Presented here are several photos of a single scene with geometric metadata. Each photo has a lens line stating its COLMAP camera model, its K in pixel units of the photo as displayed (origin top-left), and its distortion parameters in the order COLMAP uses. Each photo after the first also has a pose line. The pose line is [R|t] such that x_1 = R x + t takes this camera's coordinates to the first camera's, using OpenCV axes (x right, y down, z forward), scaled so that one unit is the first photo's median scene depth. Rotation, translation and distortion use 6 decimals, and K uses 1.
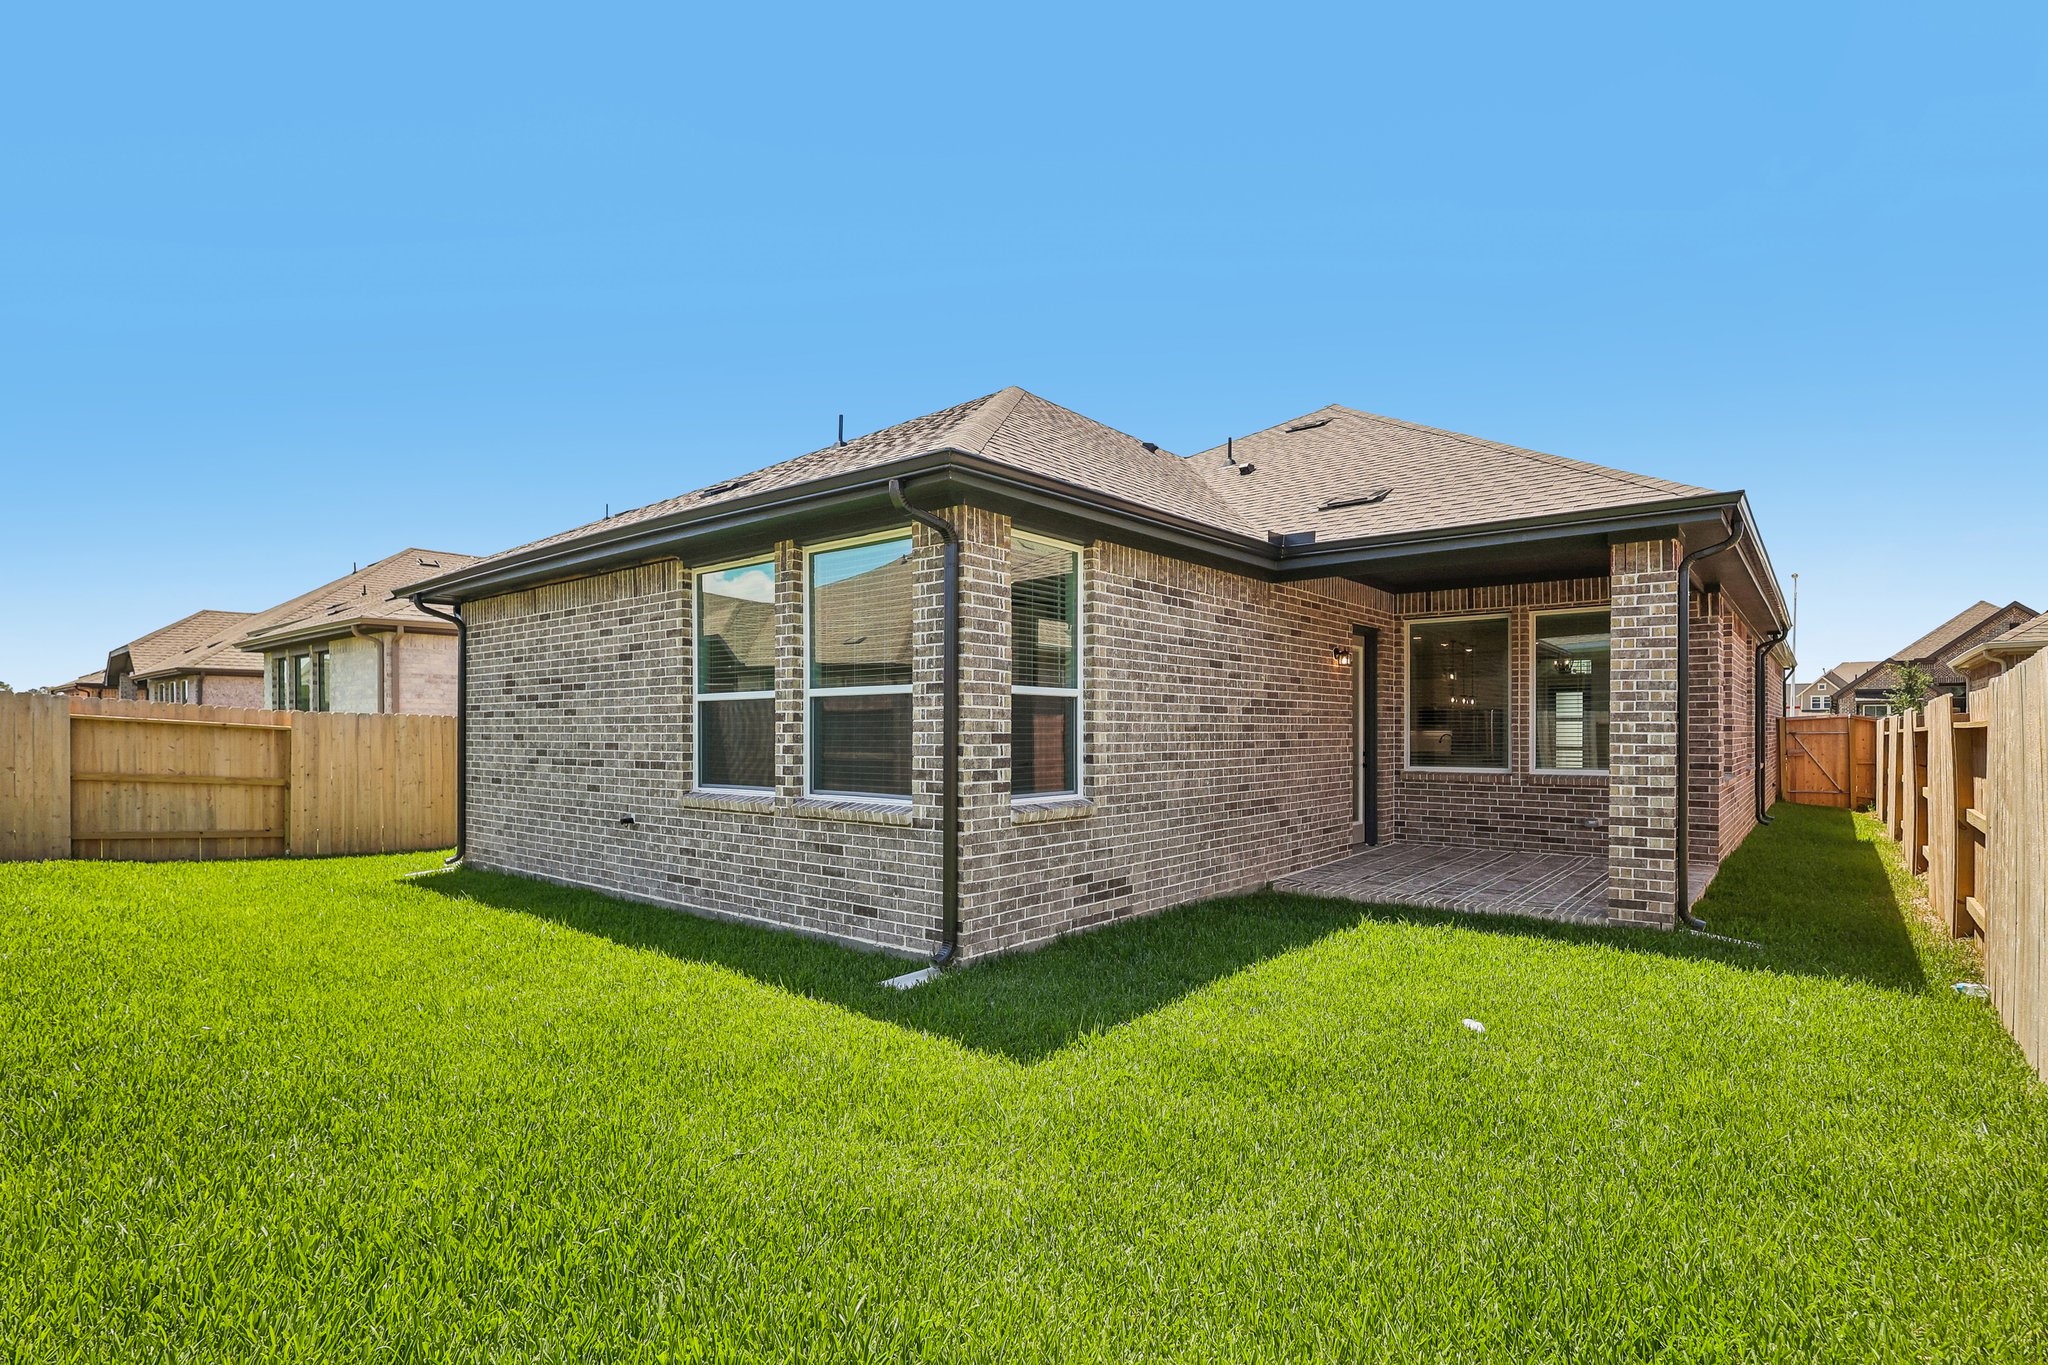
lens RADIAL K [[958.5, 0, 1065.2], [0, 958.5, 733.3], [0, 0, 1]] dist [-0.001167, 0.000438]
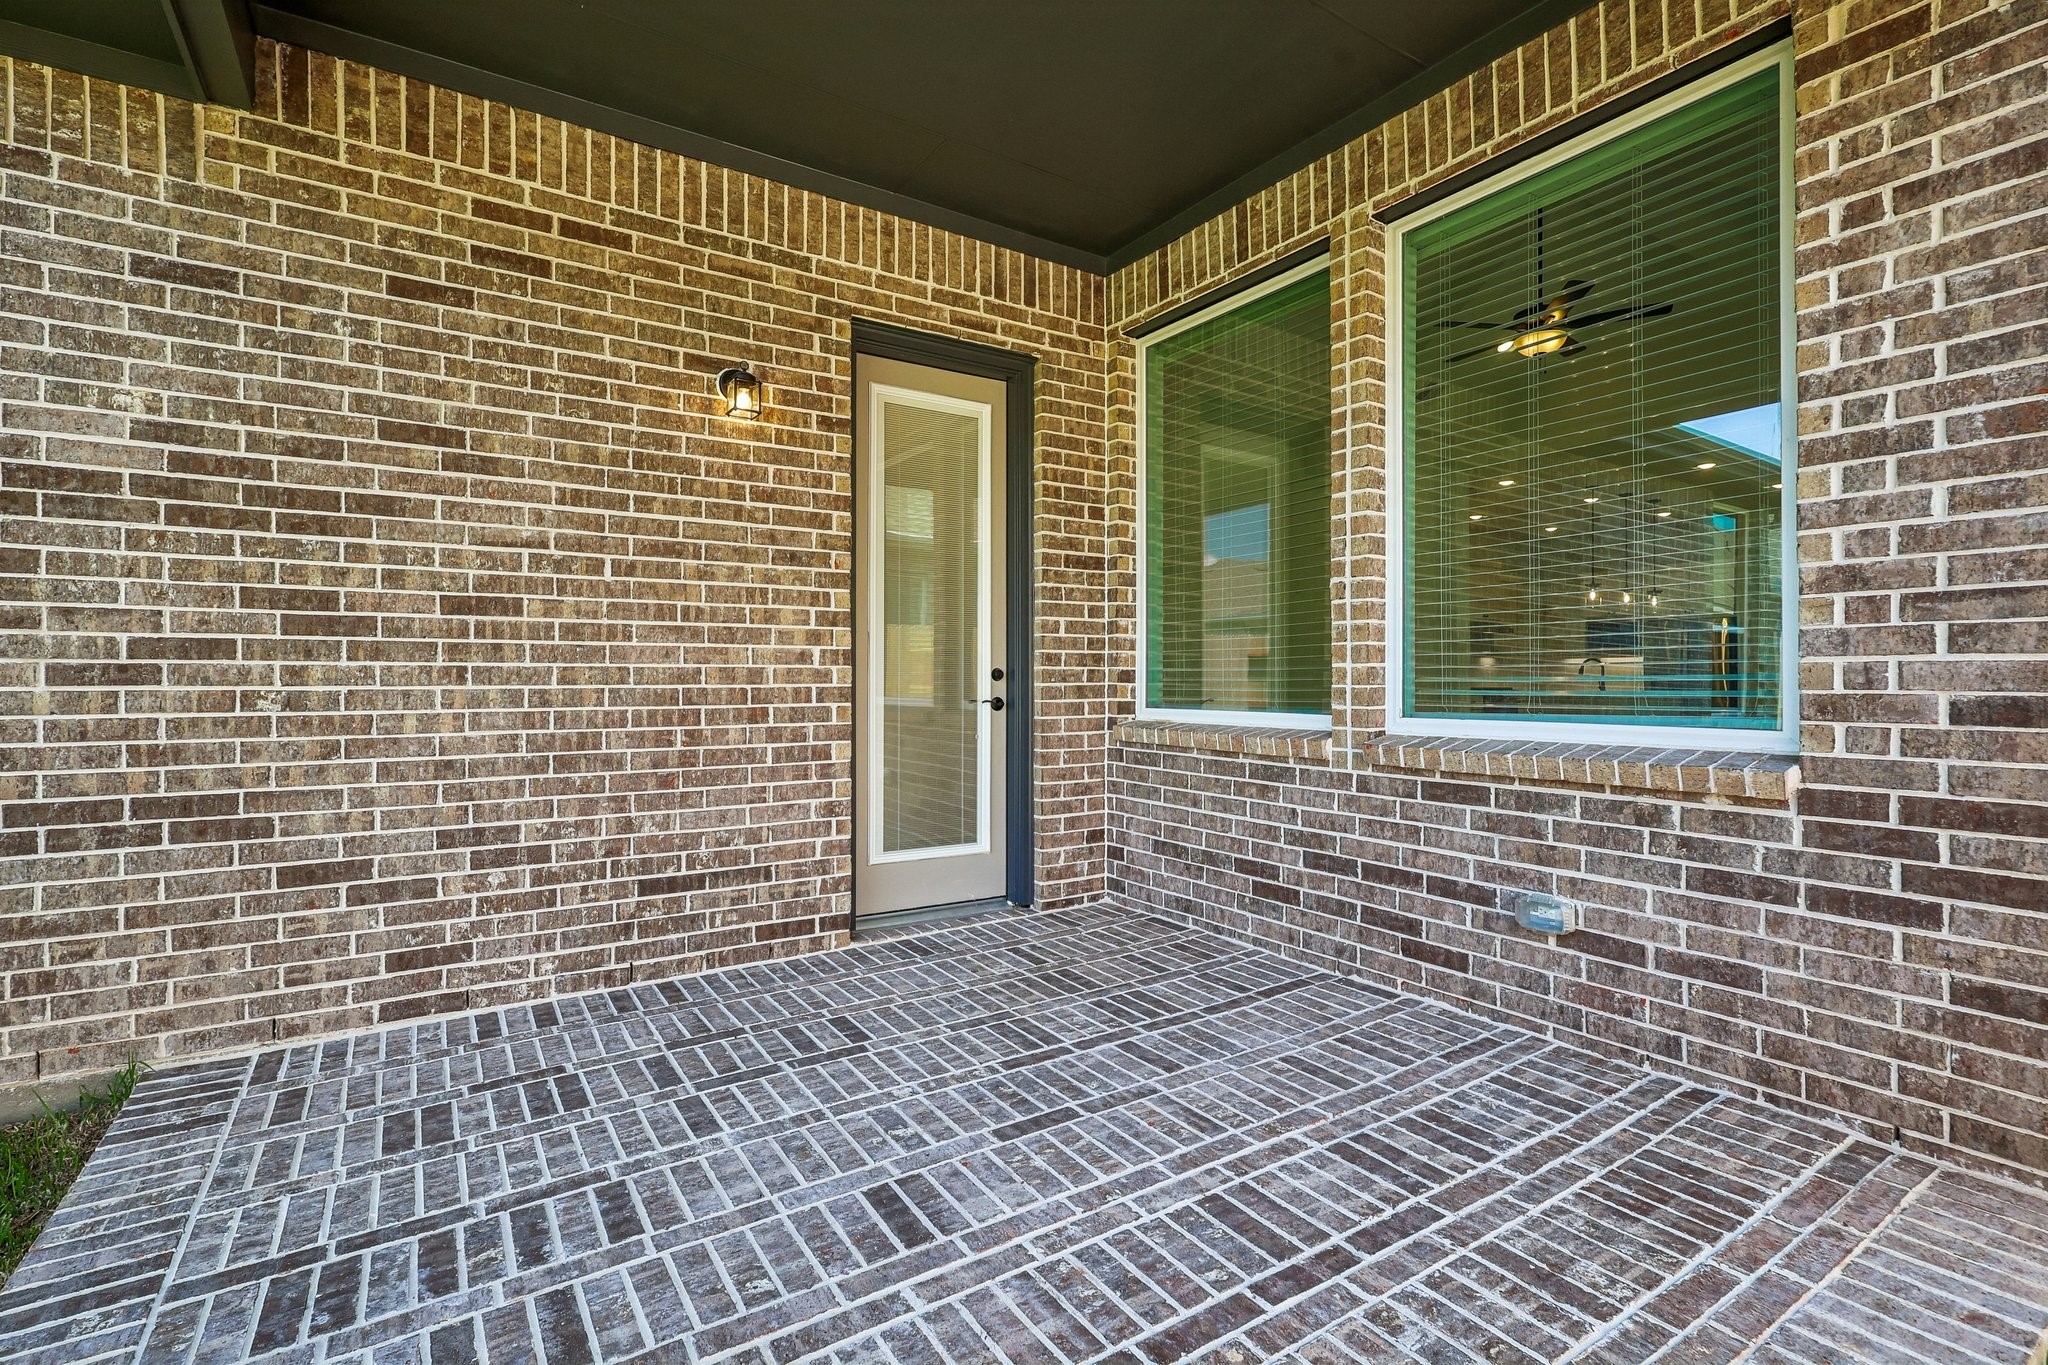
lens RADIAL K [[958.5, 0, 1025.1], [0, 958.5, 674.5], [0, 0, 1]] dist [-0.001167, 0.000438]
pose [[0.948009, -0.000532, -0.318242, 0.491848], [-0.001628, 0.999977, -0.006519, 0.026096], [0.318238, 0.006698, 0.947987, 0.686278]]
